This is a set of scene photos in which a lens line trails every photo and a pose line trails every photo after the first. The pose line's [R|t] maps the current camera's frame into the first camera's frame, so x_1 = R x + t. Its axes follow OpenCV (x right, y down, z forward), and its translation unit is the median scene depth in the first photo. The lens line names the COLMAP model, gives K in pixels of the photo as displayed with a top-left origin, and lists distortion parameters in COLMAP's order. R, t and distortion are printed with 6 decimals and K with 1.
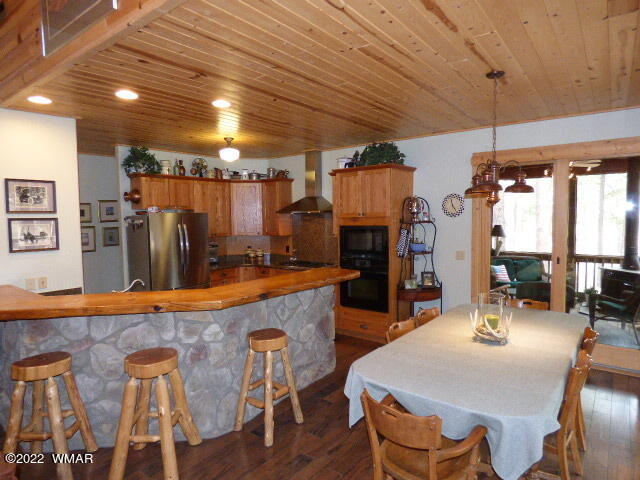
lens RADIAL K [[392.1, 0, 324.0], [0, 392.1, 237.7], [0, 0, 1]] dist [-0.013446, -0.000937]
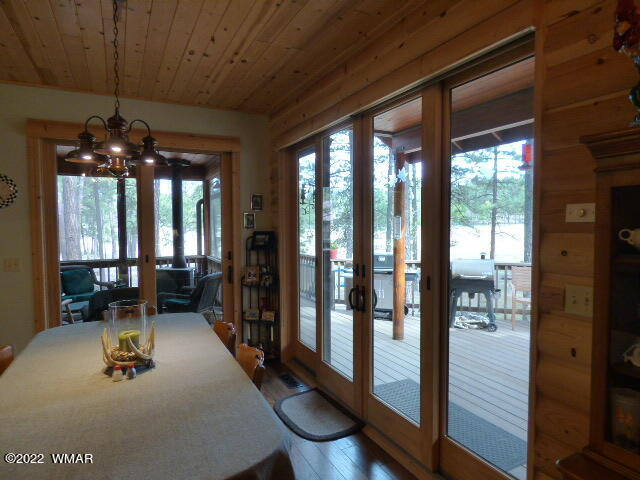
lens RADIAL K [[392.1, 0, 322.7], [0, 392.1, 239.9], [0, 0, 1]] dist [-0.013446, -0.000937]
pose [[0.440004, -0.023918, 0.897677, -0.020642], [0.049696, 0.998762, 0.002252, 0.023382], [-0.896619, 0.043620, 0.440648, 0.169934]]
